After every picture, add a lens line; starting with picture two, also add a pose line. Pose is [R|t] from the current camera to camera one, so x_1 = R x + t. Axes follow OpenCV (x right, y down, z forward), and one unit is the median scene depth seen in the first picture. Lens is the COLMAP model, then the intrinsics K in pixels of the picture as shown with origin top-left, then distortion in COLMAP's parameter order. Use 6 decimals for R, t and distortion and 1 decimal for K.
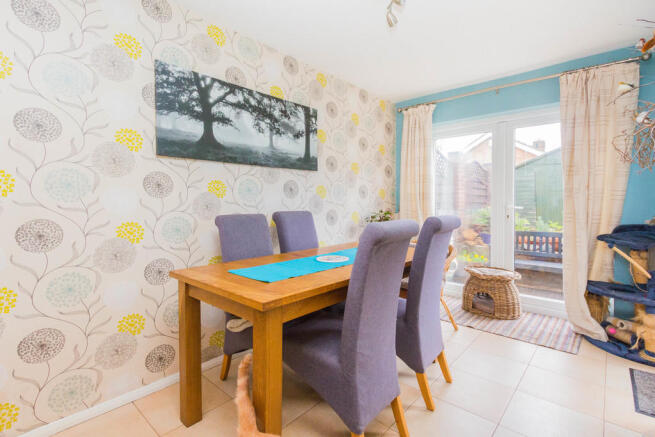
lens RADIAL K [[321.4, 0, 322.0], [0, 321.4, 205.4], [0, 0, 1]] dist [0.002313, 0.000864]
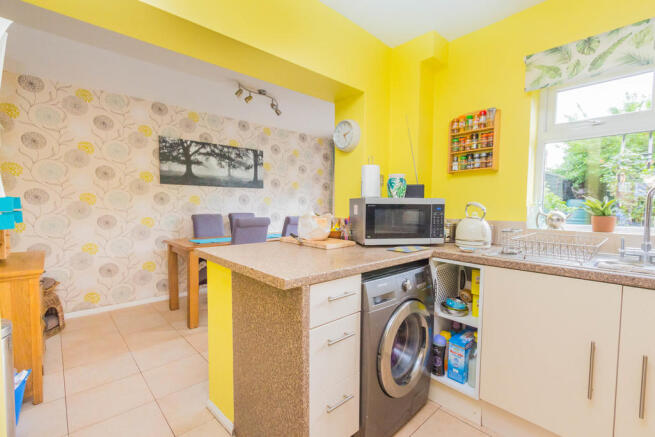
lens RADIAL K [[301.7, 0, 327.9], [0, 301.7, 220.7], [0, 0, 1]] dist [0.001102, 0.000326]
pose [[0.995142, 0.009605, -0.097984, 0.608695], [-0.005849, 0.999240, 0.038541, -0.004155], [0.098280, -0.037780, 0.994441, -0.664532]]
